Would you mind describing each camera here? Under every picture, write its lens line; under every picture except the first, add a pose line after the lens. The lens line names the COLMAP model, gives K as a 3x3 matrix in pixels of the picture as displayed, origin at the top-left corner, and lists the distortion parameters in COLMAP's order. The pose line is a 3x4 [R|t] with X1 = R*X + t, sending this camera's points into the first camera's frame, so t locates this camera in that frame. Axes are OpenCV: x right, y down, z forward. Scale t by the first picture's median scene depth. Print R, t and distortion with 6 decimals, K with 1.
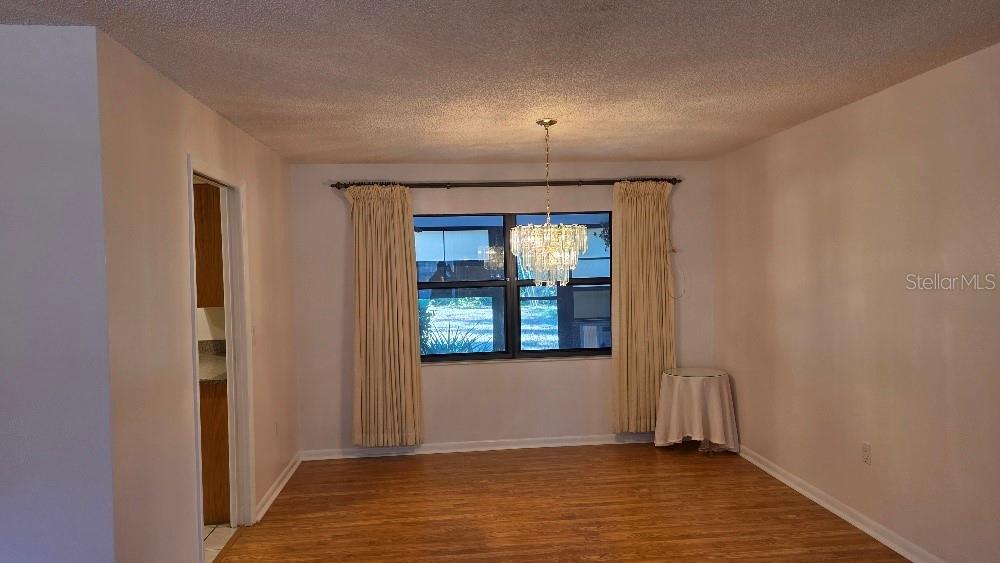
lens RADIAL K [[677.4, 0, 506.5], [0, 677.4, 286.5], [0, 0, 1]] dist [0.079356, -0.067658]
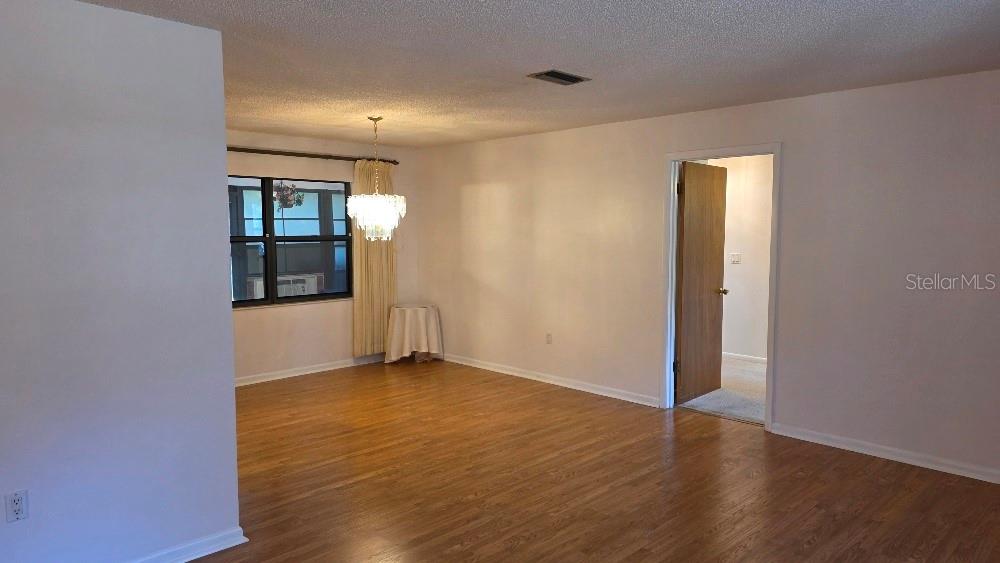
lens RADIAL K [[677.4, 0, 506.5], [0, 677.4, 286.5], [0, 0, 1]] dist [0.079356, -0.067658]
pose [[0.766748, -0.034424, 0.641025, -0.473890], [0.001126, 0.998632, 0.052281, 0.017424], [-0.641948, -0.039365, 0.765737, -0.168061]]
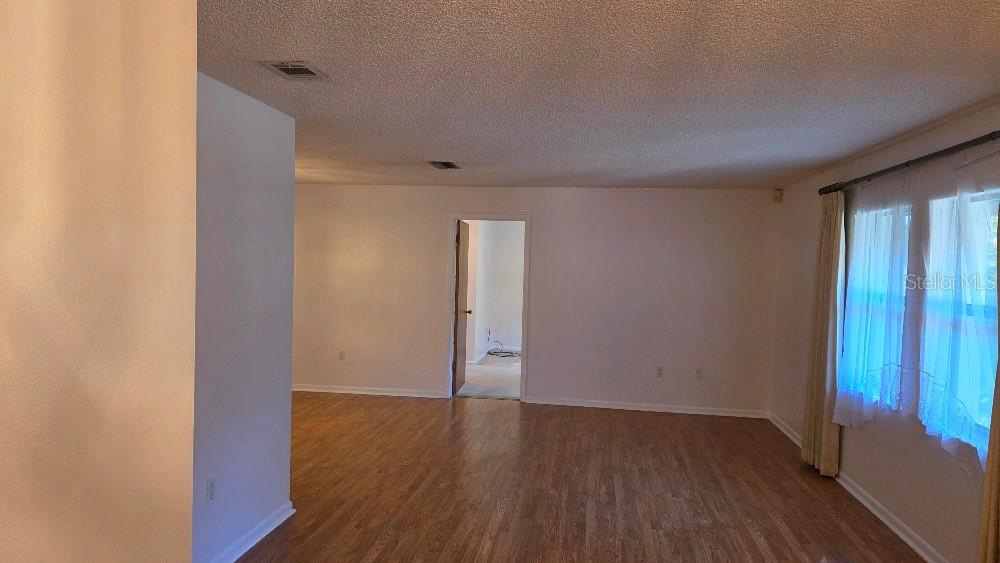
lens RADIAL K [[677.4, 0, 506.5], [0, 677.4, 286.5], [0, 0, 1]] dist [0.079356, -0.067658]
pose [[0.228453, -0.013268, 0.973464, -1.000207], [0.001369, 0.999911, 0.013307, 0.006941], [-0.973554, -0.001707, 0.228451, 0.037378]]
